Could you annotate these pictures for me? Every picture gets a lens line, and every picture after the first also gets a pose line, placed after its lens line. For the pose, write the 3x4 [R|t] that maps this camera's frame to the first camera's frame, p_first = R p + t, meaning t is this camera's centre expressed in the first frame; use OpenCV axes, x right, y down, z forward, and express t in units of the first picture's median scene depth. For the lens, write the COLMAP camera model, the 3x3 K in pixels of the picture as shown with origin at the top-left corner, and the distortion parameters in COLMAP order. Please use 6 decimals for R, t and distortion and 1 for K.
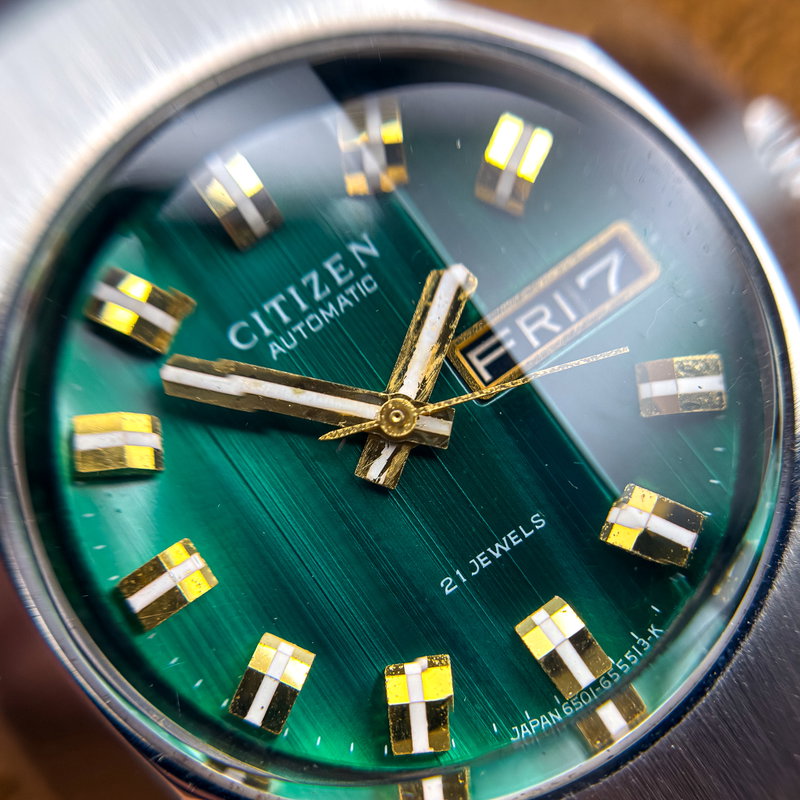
lens RADIAL K [[1318.6, 0, 411.5], [0, 1318.6, 437.4], [0, 0, 1]] dist [0.665429, -1.415145]
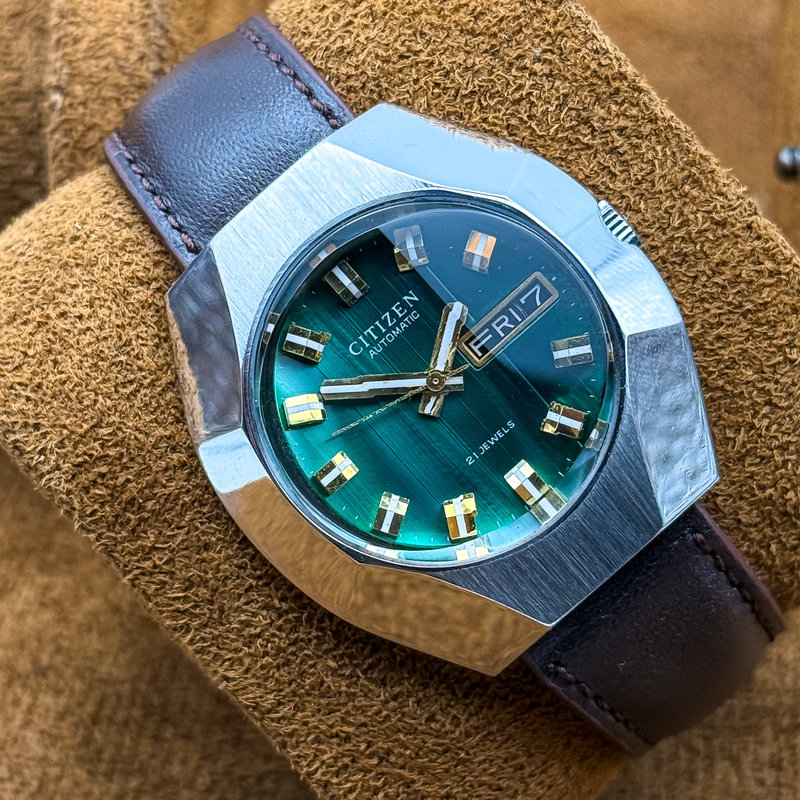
lens RADIAL K [[2605.1, 0, 400.0], [0, 2605.1, 400.0], [0, 0, 1]] dist [0.056335, 0.279256]
pose [[0.993075, -0.106932, -0.048660, 0.124464], [0.109719, 0.992225, 0.058755, -0.225415], [0.041999, -0.063687, 0.997086, -2.954704]]
